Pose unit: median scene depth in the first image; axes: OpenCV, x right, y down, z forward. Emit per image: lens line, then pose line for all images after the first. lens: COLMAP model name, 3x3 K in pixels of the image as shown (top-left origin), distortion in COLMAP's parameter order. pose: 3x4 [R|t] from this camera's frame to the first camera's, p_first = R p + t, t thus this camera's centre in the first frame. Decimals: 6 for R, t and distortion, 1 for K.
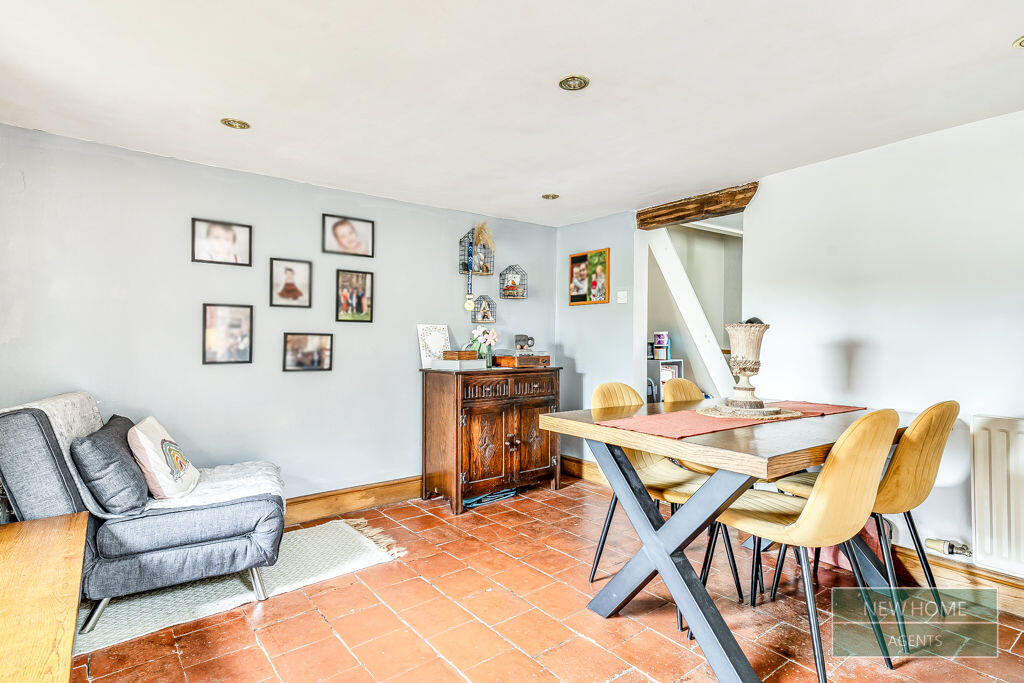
lens RADIAL K [[524.3, 0, 513.1], [0, 524.3, 342.9], [0, 0, 1]] dist [0.047118, -0.002269]
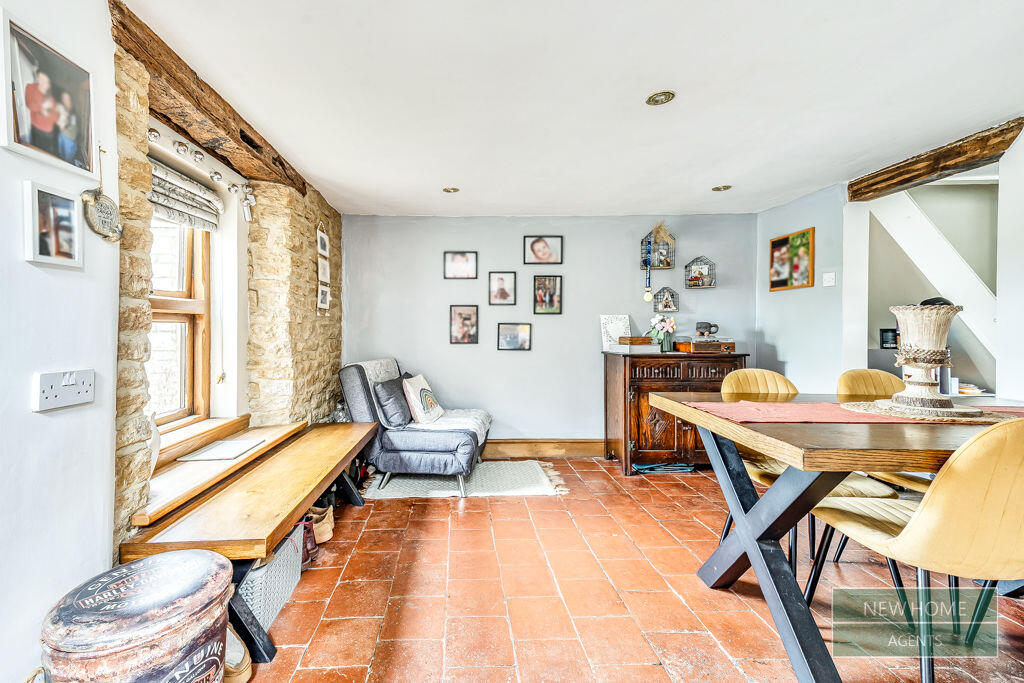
lens RADIAL K [[472.7, 0, 508.8], [0, 472.7, 334.4], [0, 0, 1]] dist [0.027822, -0.002373]
pose [[0.794852, 0.002365, -0.606799, 0.354992], [0.001760, 0.999979, 0.006202, 0.003321], [0.606801, -0.005998, 0.794831, -0.001468]]
